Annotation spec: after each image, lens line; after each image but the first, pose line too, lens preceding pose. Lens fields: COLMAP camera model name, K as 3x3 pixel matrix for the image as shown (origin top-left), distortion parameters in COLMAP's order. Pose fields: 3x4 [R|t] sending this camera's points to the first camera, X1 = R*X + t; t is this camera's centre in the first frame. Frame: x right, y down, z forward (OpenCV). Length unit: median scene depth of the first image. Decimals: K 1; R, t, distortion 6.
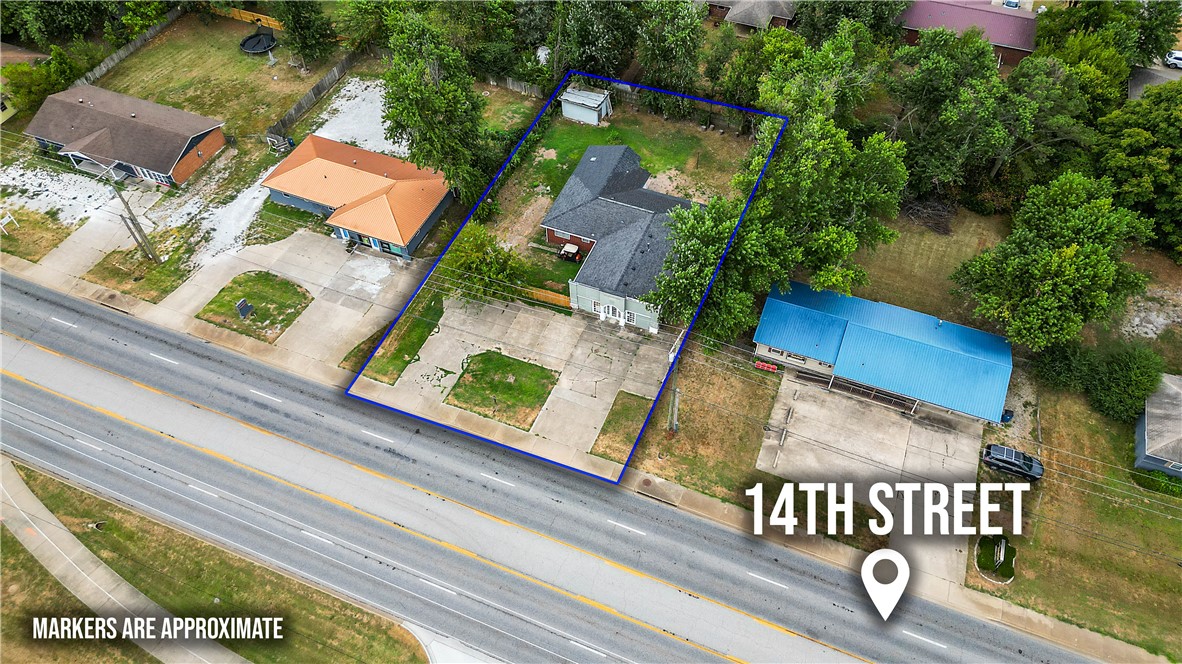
lens RADIAL K [[826.1, 0, 591.0], [0, 826.1, 332.0], [0, 0, 1]] dist [0.075593, -0.081442]
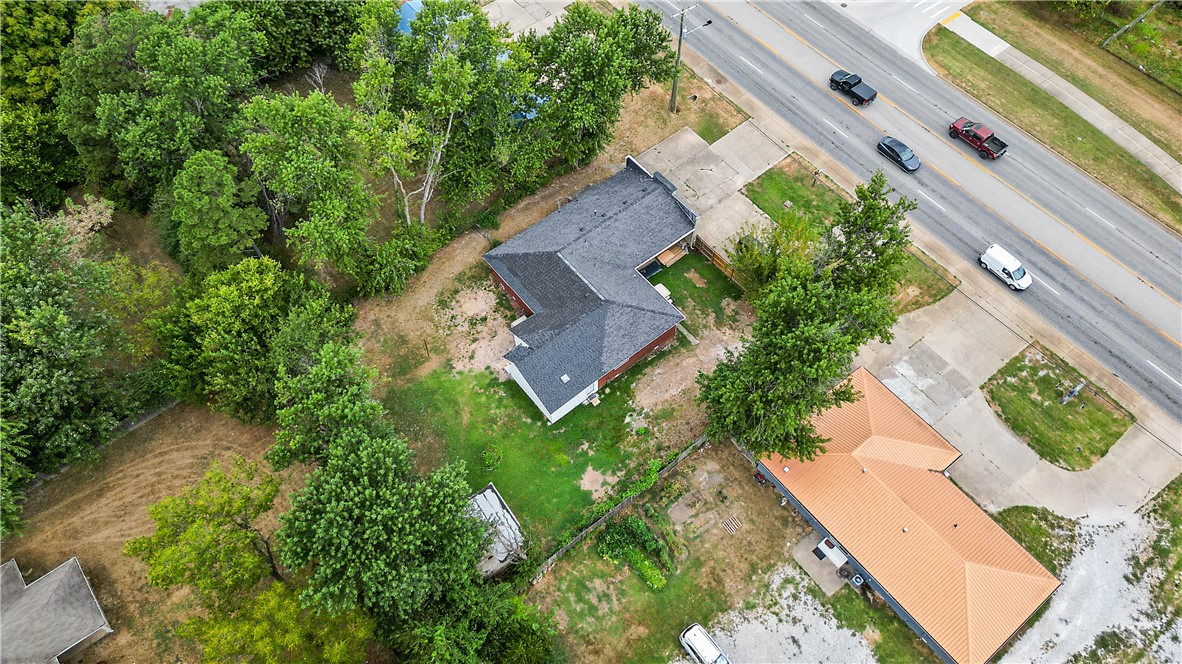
lens RADIAL K [[842.7, 0, 591.0], [0, 842.7, 332.0], [0, 0, 1]] dist [0.069924, -0.055572]
pose [[-0.873991, -0.400119, 0.275763, -0.220332], [0.388880, -0.235601, 0.890654, -0.925735], [-0.291398, 0.885662, 0.361512, 0.798694]]
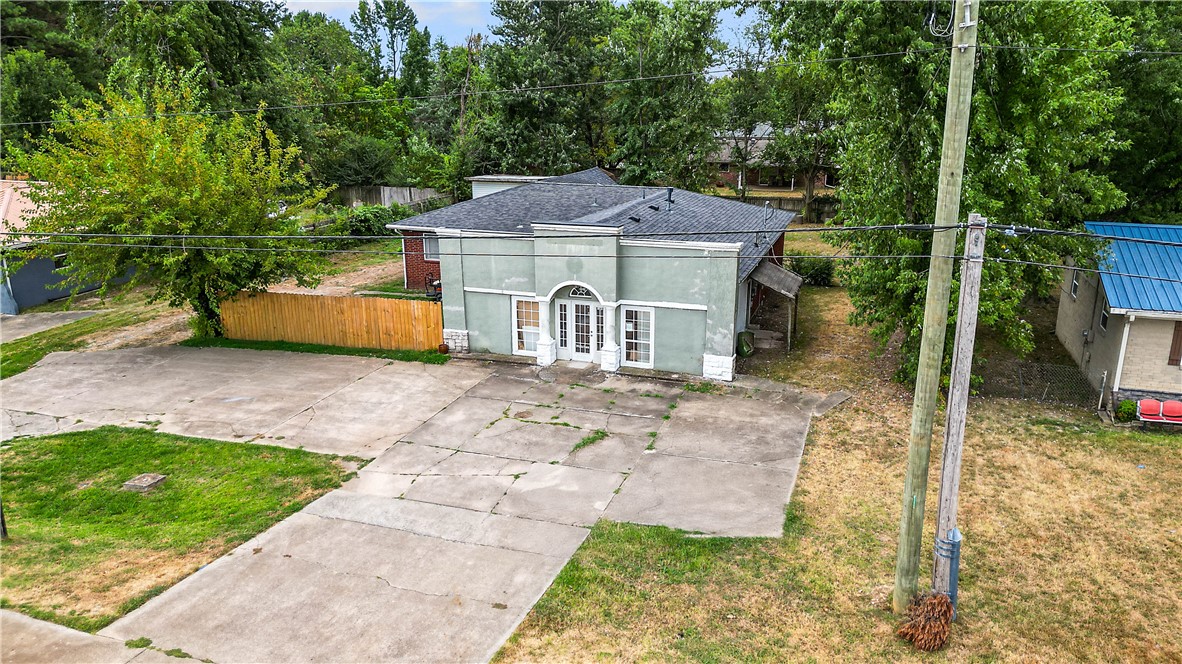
lens RADIAL K [[842.7, 0, 591.0], [0, 842.7, 332.0], [0, 0, 1]] dist [0.069924, -0.055572]
pose [[0.998378, -0.004142, 0.056777, 0.013409], [0.036389, 0.813419, -0.580538, 0.158674], [-0.043779, 0.581663, 0.812251, 0.739231]]
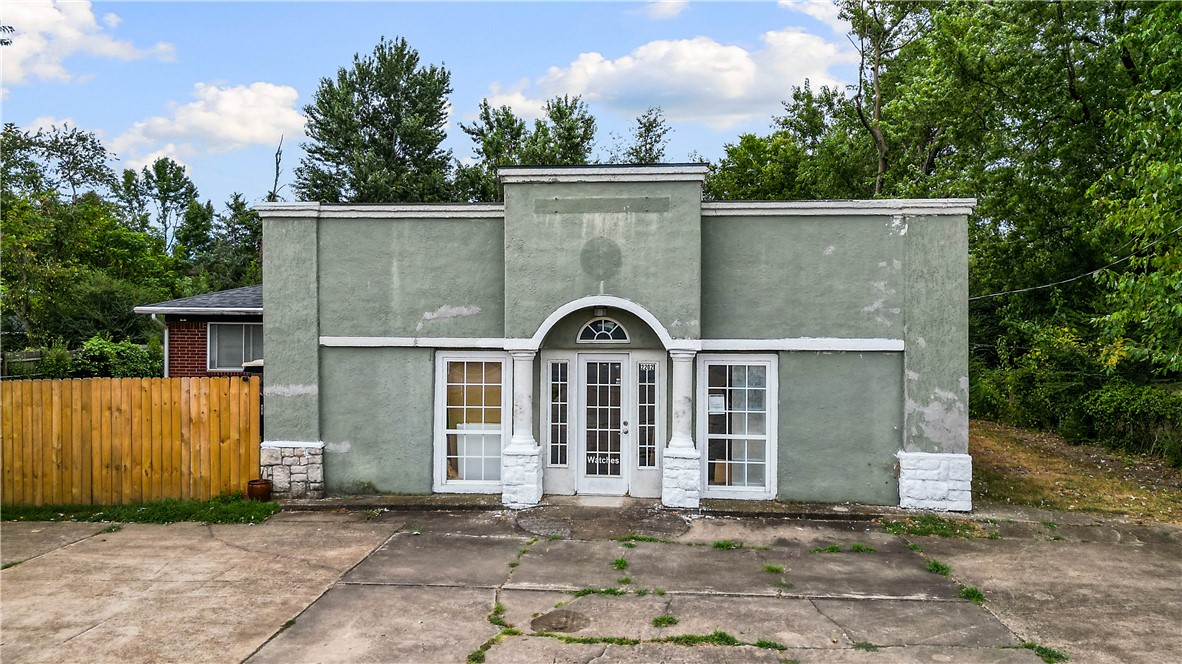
lens RADIAL K [[826.1, 0, 591.0], [0, 826.1, 332.0], [0, 0, 1]] dist [0.075593, -0.081442]
pose [[0.951820, 0.015722, 0.306253, -0.016259], [0.228104, 0.631178, -0.741339, 0.067141], [-0.204955, 0.775479, 0.597182, 0.901718]]
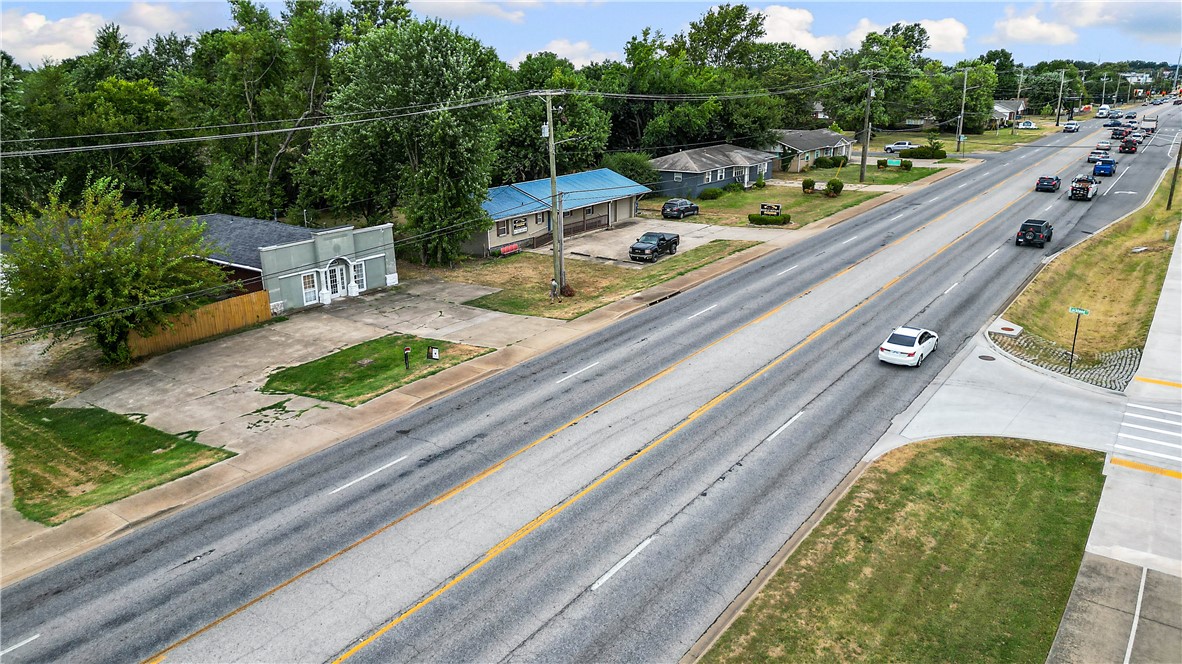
lens RADIAL K [[826.1, 0, 591.0], [0, 826.1, 332.0], [0, 0, 1]] dist [0.075593, -0.081442]
pose [[0.234296, -0.279652, 0.931075, -0.517153], [0.761174, 0.648539, 0.003250, 0.143755], [-0.604747, 0.707949, 0.364814, 0.677867]]
